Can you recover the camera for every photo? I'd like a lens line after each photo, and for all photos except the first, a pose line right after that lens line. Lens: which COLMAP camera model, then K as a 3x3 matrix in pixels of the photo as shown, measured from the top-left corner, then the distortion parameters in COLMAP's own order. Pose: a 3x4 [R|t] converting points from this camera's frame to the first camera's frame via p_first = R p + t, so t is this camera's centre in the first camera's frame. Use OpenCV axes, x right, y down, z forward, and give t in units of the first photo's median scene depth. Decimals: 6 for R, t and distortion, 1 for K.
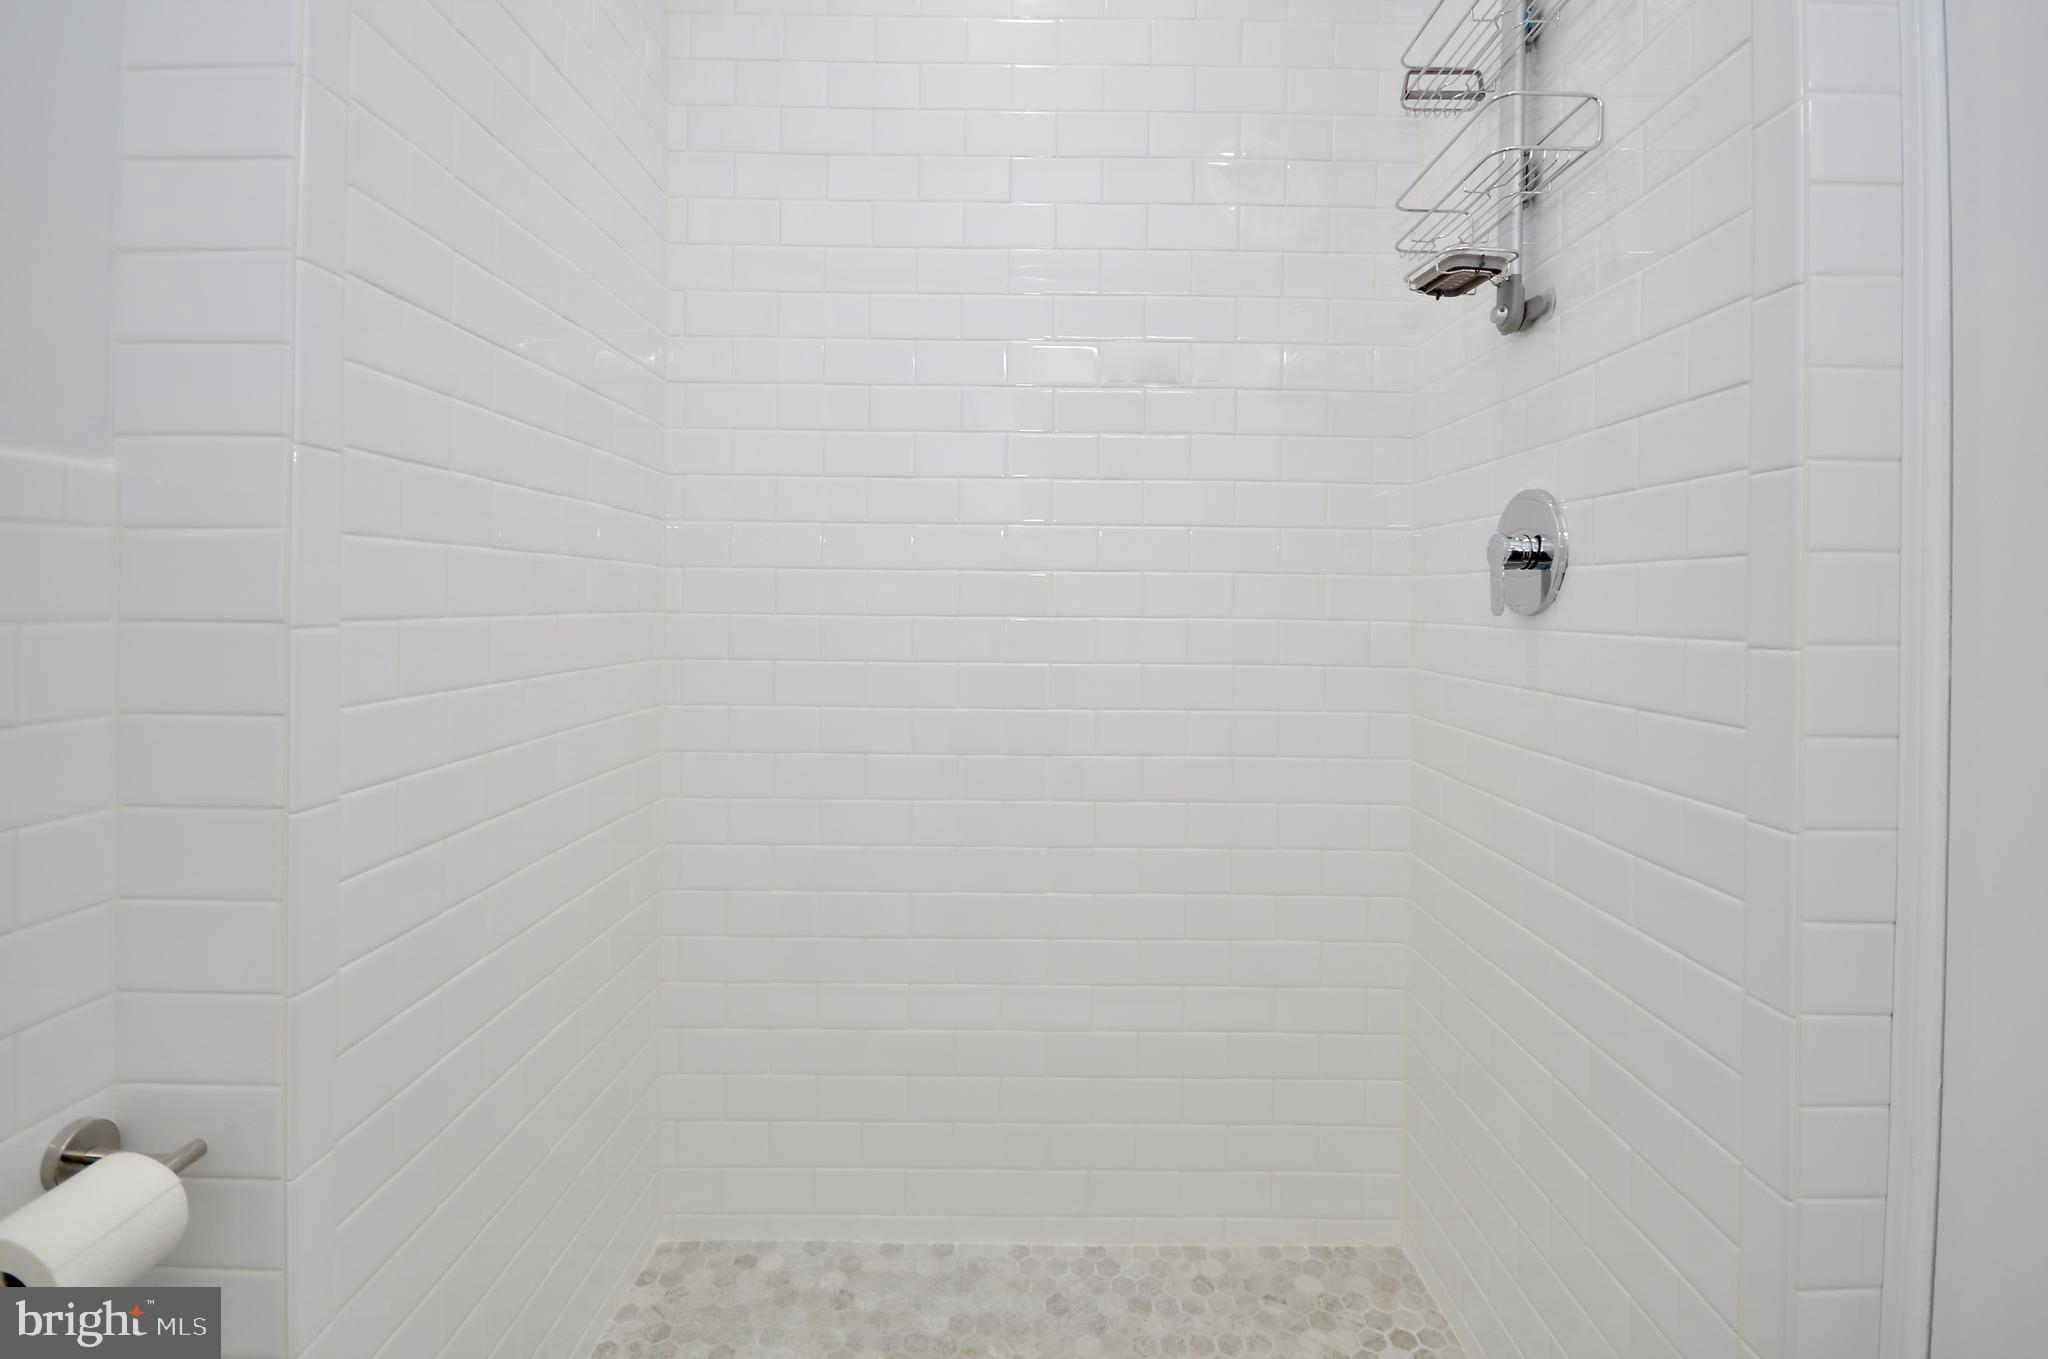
lens RADIAL K [[879.2, 0, 1041.9], [0, 879.2, 646.6], [0, 0, 1]] dist [0.026112, -0.015020]
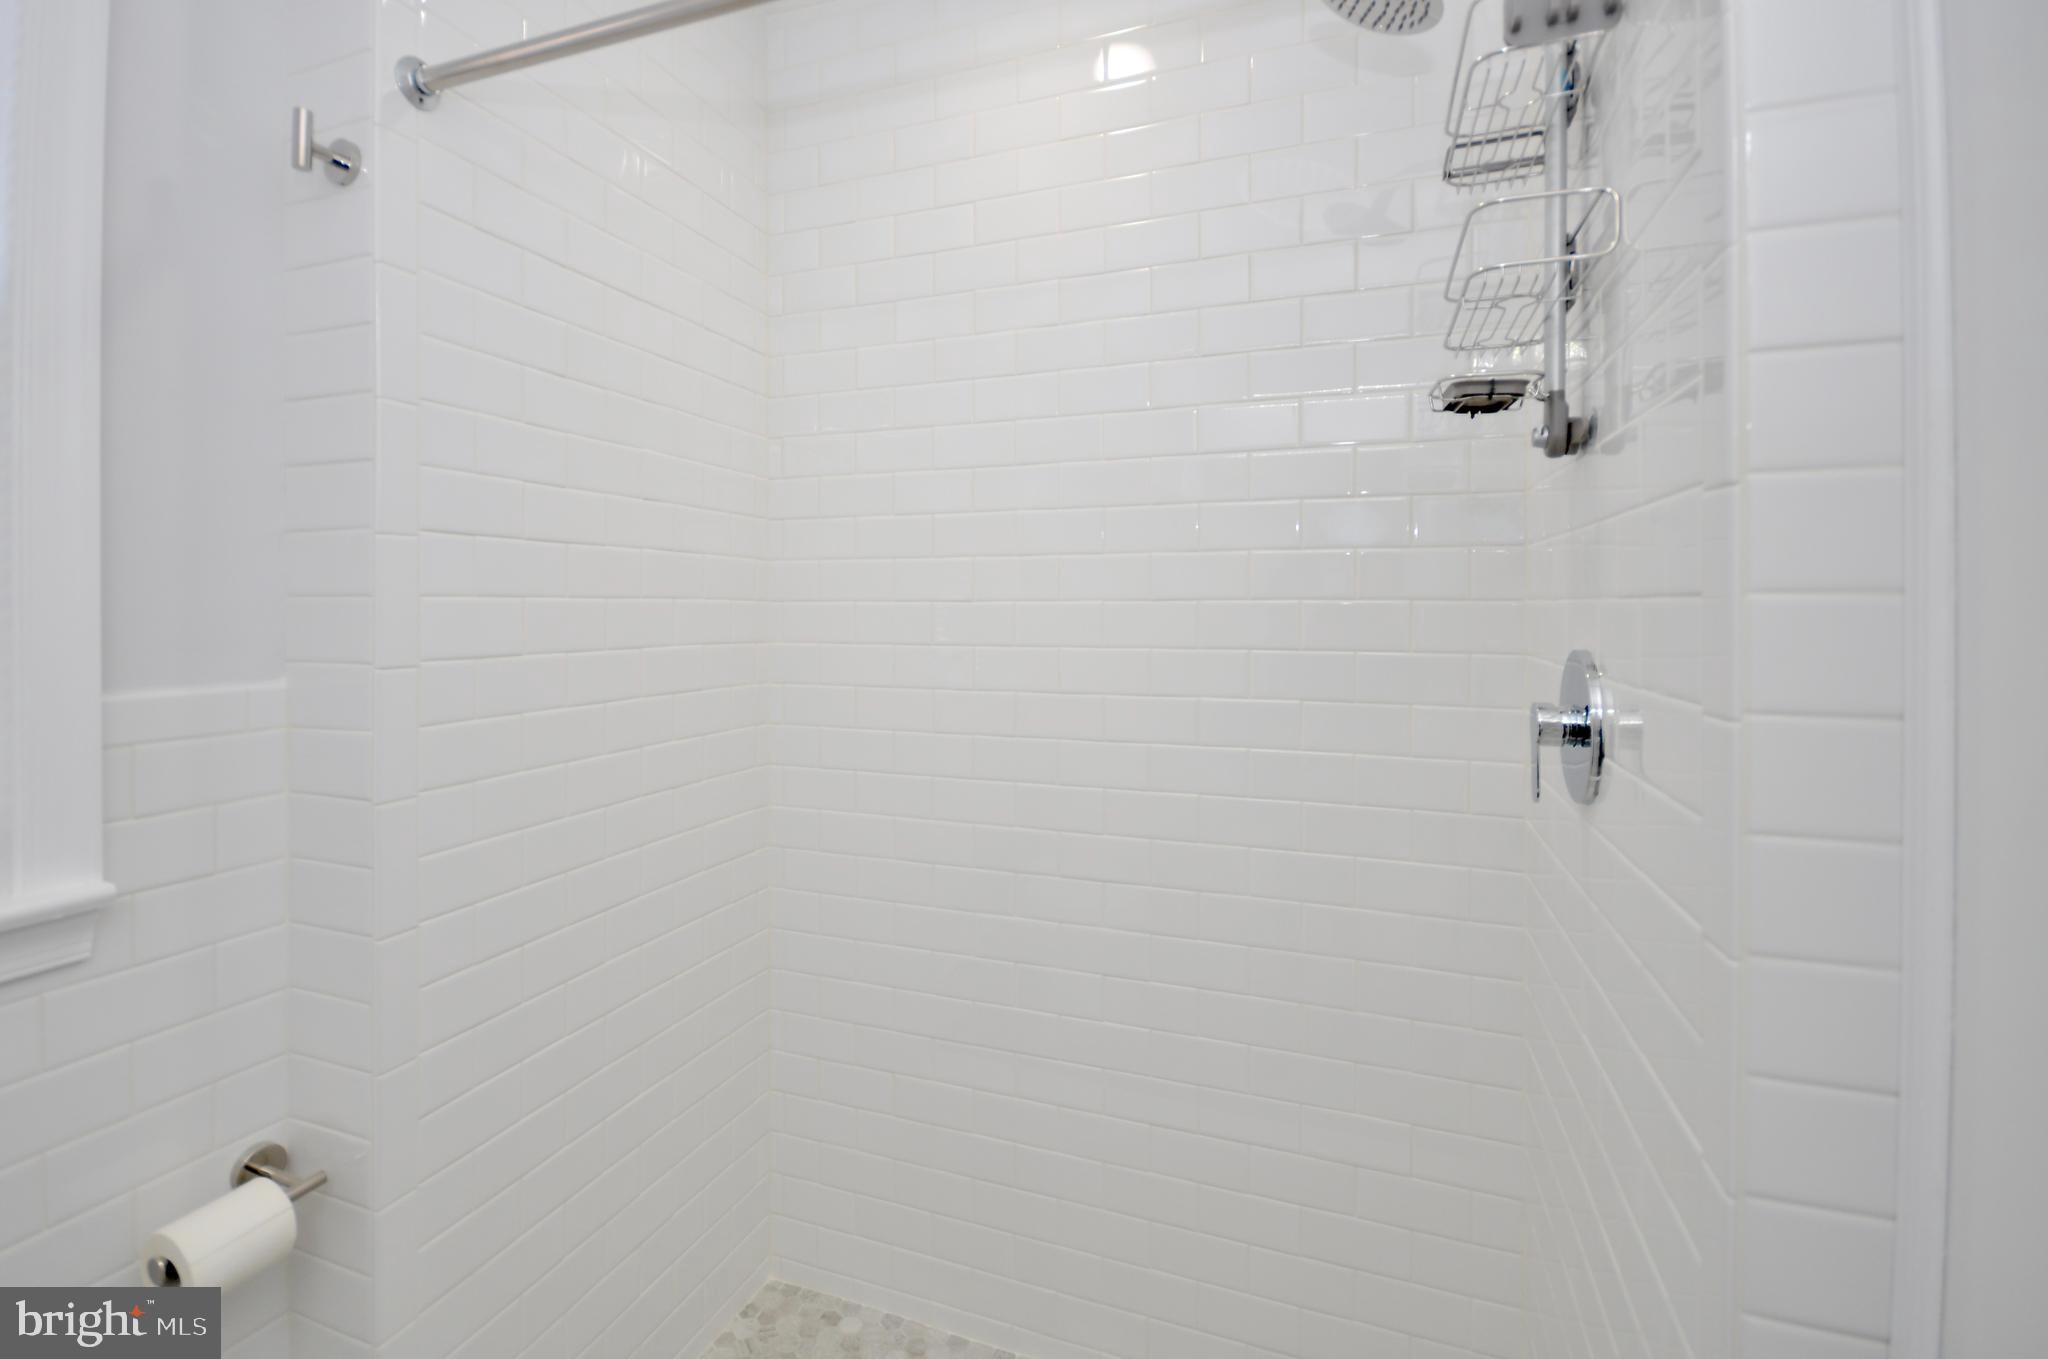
lens RADIAL K [[901.3, 0, 964.5], [0, 901.3, 677.6], [0, 0, 1]] dist [0.002649, -0.000042]
pose [[0.935081, 0.007240, -0.354360, 0.303840], [-0.008263, 0.999965, -0.001372, -0.139955], [0.354337, 0.004211, 0.935108, 0.023983]]
